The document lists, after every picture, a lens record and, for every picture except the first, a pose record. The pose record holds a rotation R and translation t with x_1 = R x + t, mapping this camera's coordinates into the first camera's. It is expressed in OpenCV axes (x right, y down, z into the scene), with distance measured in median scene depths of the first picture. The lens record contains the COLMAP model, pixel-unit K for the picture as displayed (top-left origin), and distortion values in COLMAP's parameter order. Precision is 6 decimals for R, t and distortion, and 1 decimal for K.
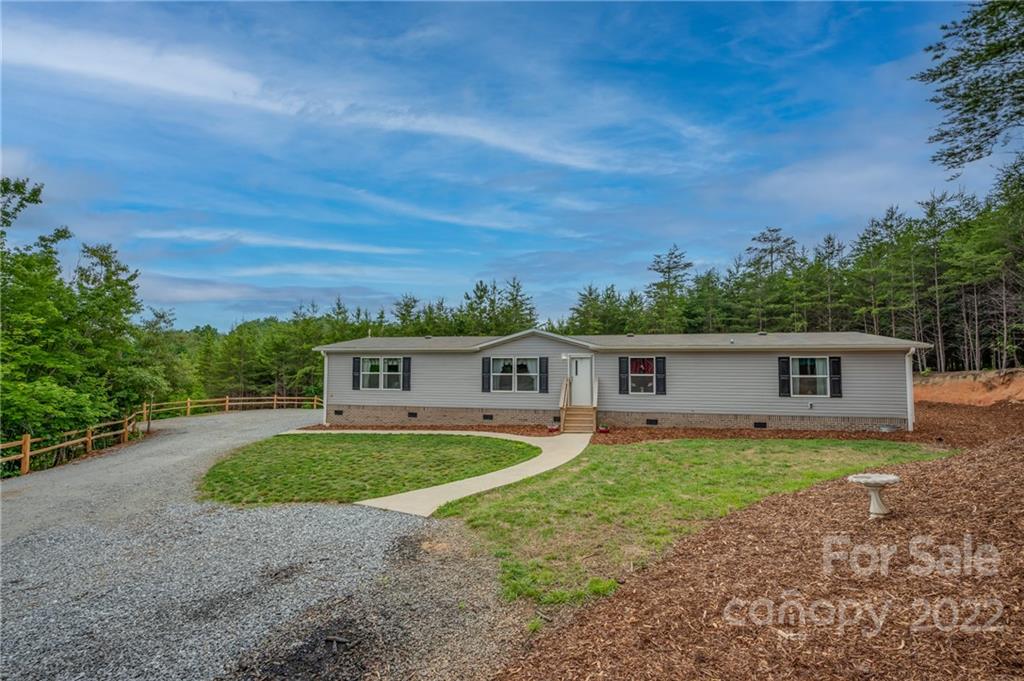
lens RADIAL K [[398.5, 0, 512.3], [0, 398.5, 345.8], [0, 0, 1]] dist [-0.000692, -0.000315]
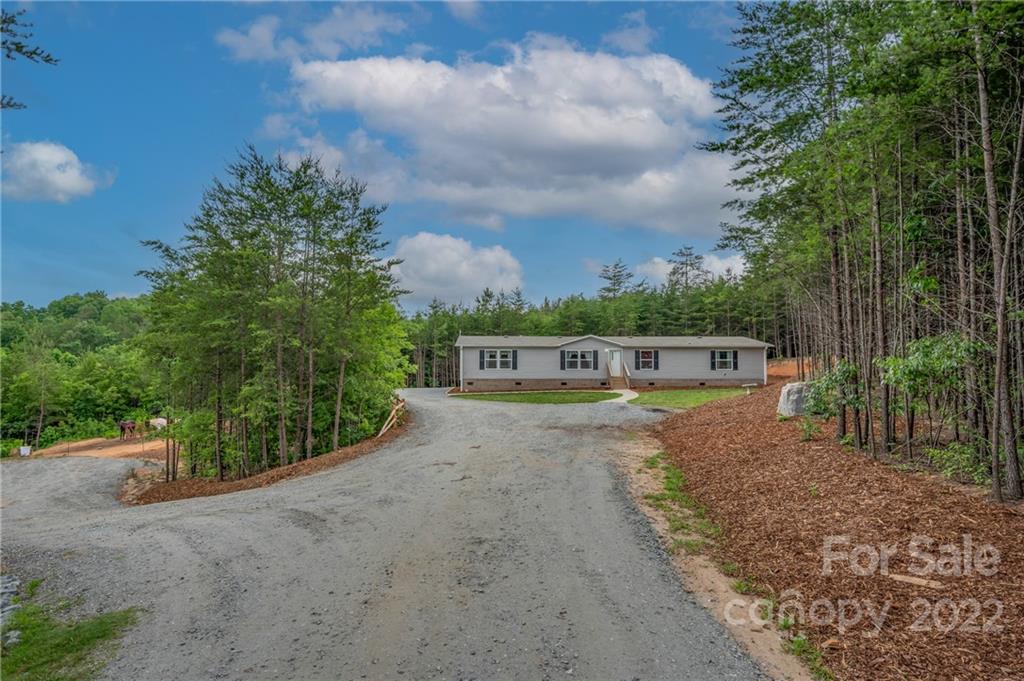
lens RADIAL K [[398.5, 0, 512.3], [0, 398.5, 345.8], [0, 0, 1]] dist [-0.000692, -0.000315]
pose [[0.981963, 0.002336, 0.189061, -0.630386], [-0.008337, 0.999486, 0.030953, -0.045111], [-0.188891, -0.031971, 0.981477, -0.713400]]
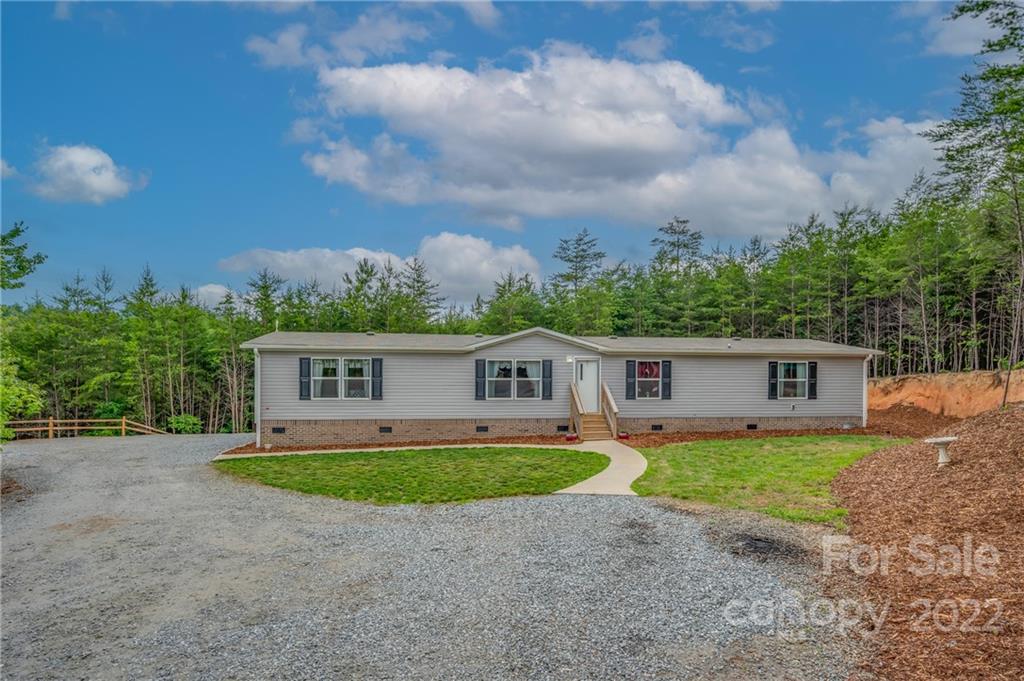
lens RADIAL K [[536.4, 0, 506.2], [0, 536.4, 385.0], [0, 0, 1]] dist [-0.001400, -0.000509]
pose [[0.949453, -0.003862, 0.313886, -0.376076], [-0.016816, 0.997863, 0.063144, 0.010358], [-0.313459, -0.065231, 0.947359, -0.107544]]
